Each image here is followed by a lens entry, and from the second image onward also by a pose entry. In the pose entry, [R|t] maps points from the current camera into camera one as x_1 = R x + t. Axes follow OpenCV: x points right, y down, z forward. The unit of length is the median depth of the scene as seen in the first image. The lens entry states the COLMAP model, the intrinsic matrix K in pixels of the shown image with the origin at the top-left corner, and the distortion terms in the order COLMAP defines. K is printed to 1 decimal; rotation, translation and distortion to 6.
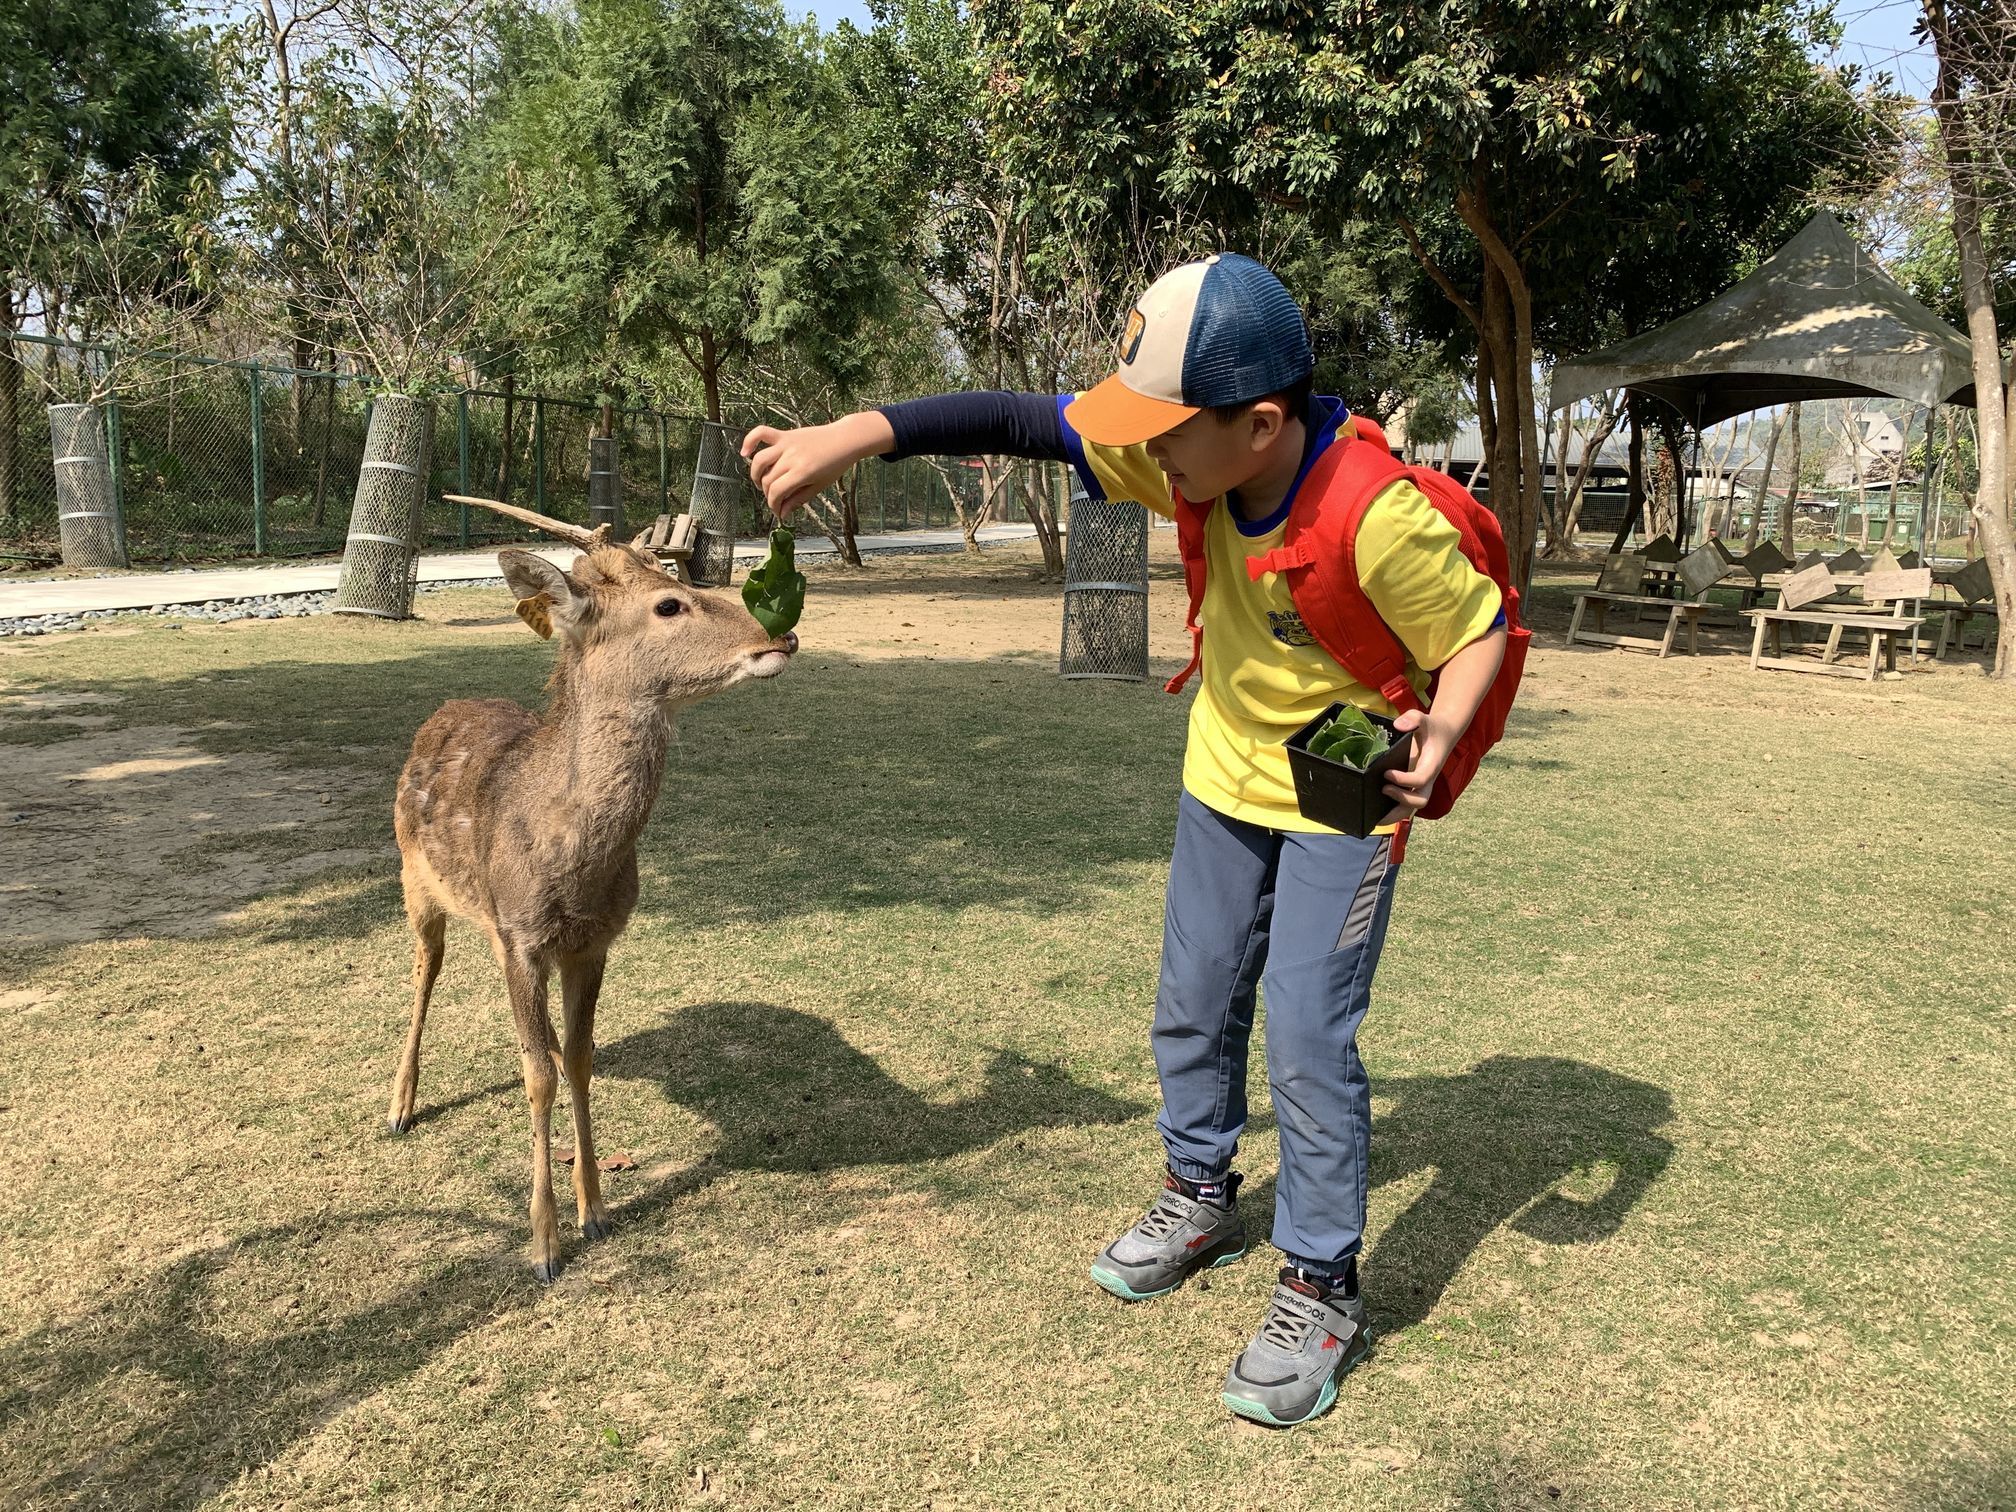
lens RADIAL K [[1508.1, 0, 995.2], [0, 1508.1, 759.6], [0, 0, 1]] dist [0.038010, -0.024987]
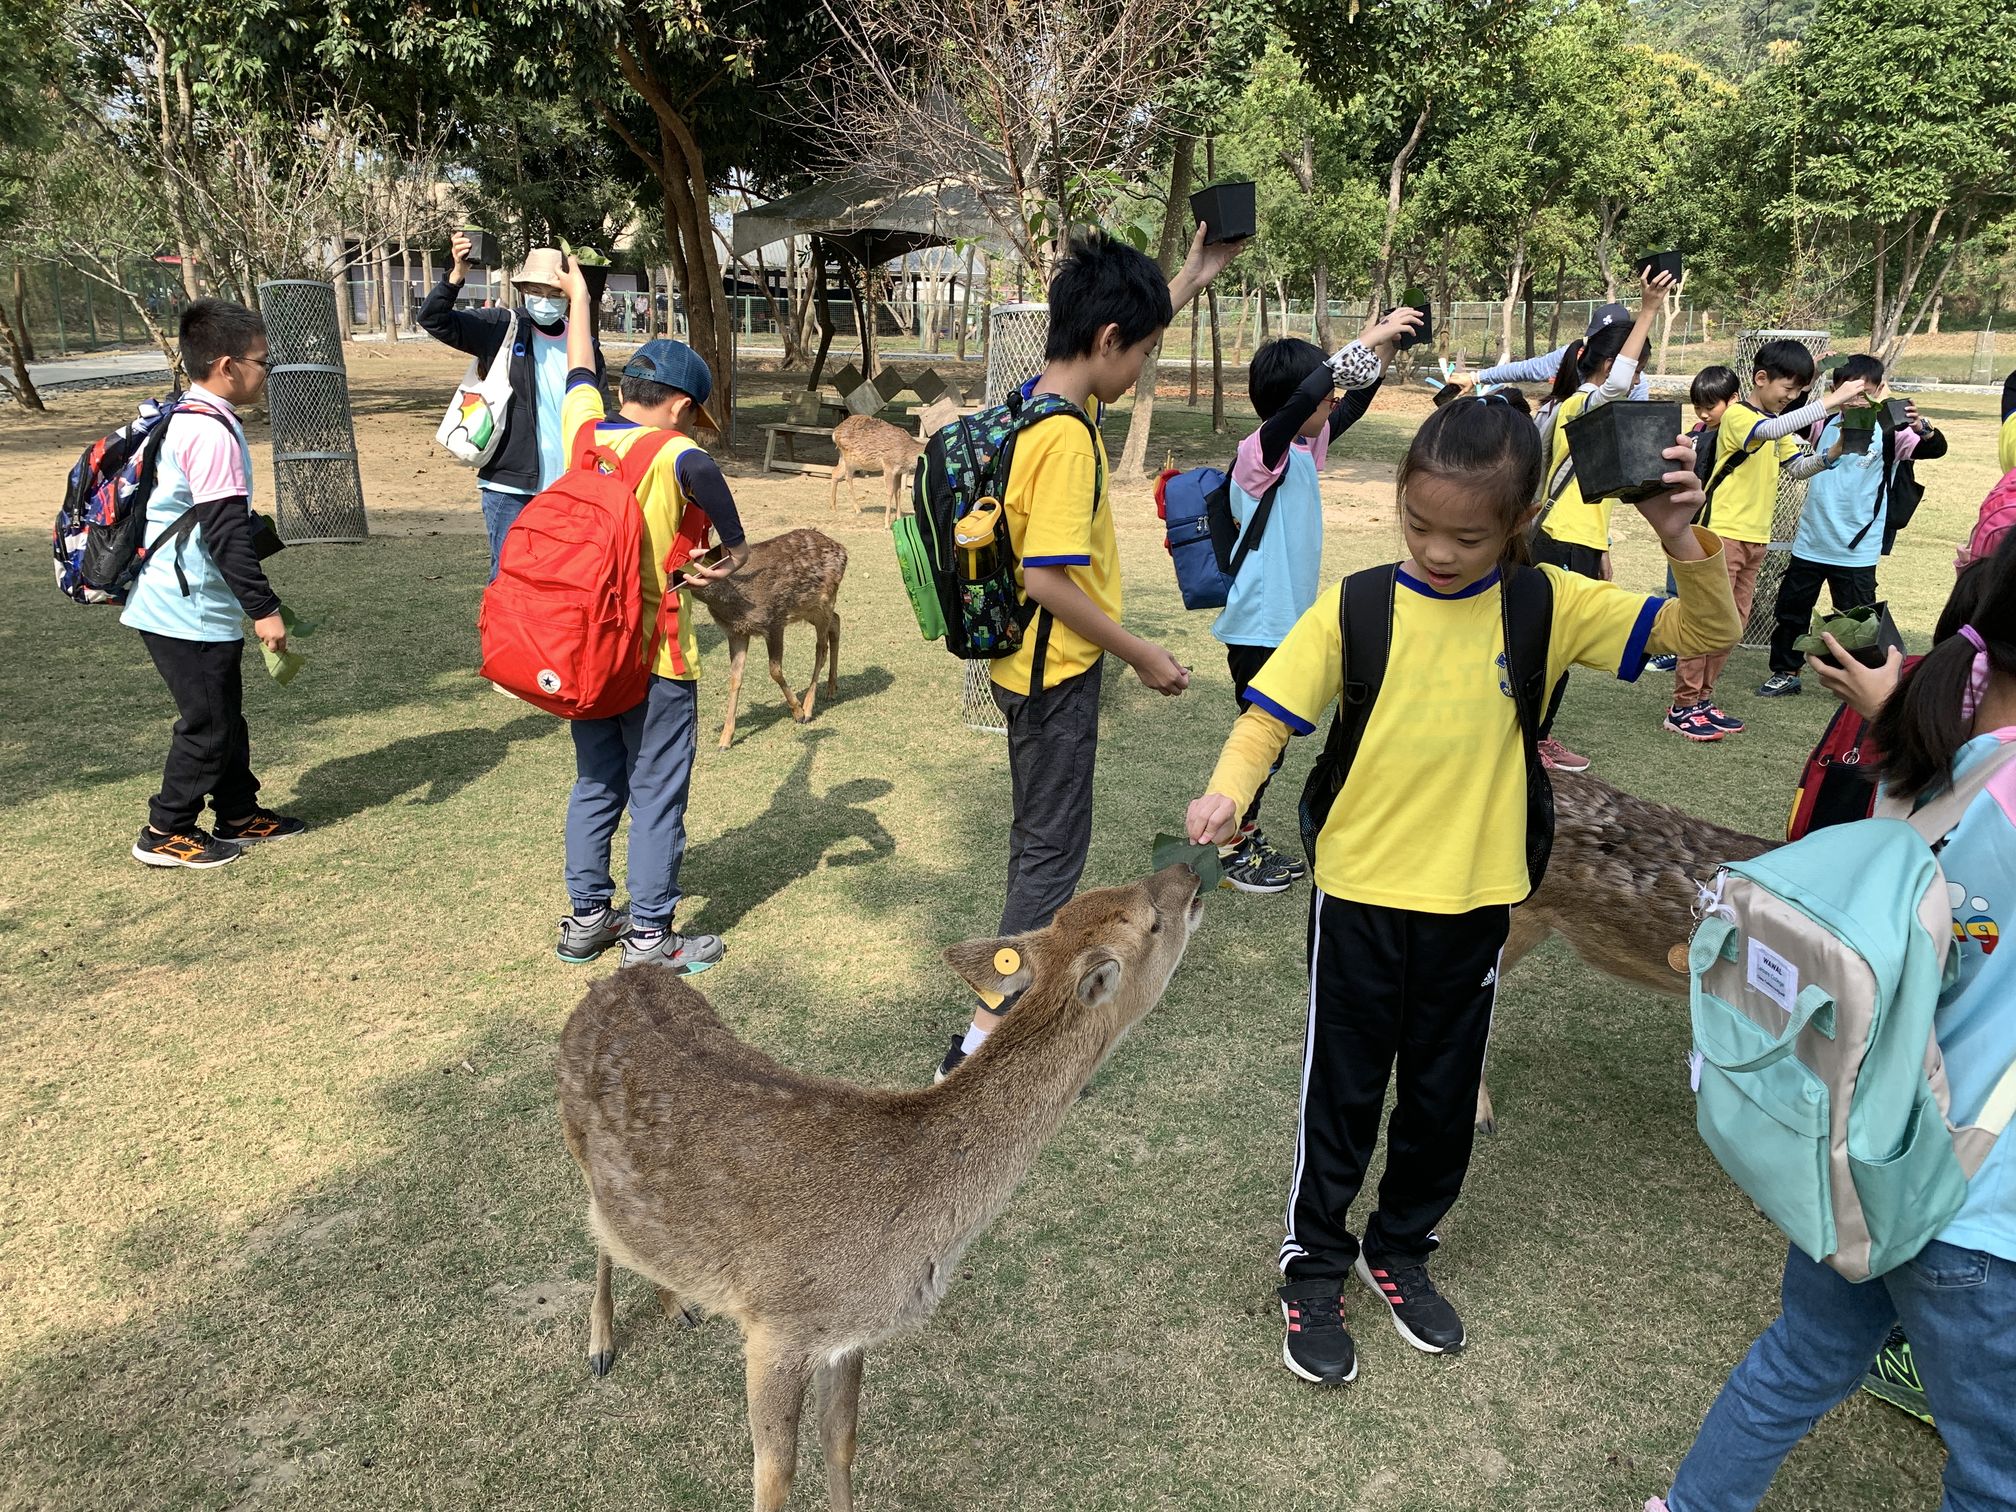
lens RADIAL K [[1559.5, 0, 1001.5], [0, 1559.5, 746.9], [0, 0, 1]] dist [0.002531, 0.001944]
pose [[0.900021, -0.132591, 0.415189, 0.024196], [0.082298, 0.987167, 0.136852, -0.021053], [-0.428006, -0.089000, 0.899383, -0.208337]]
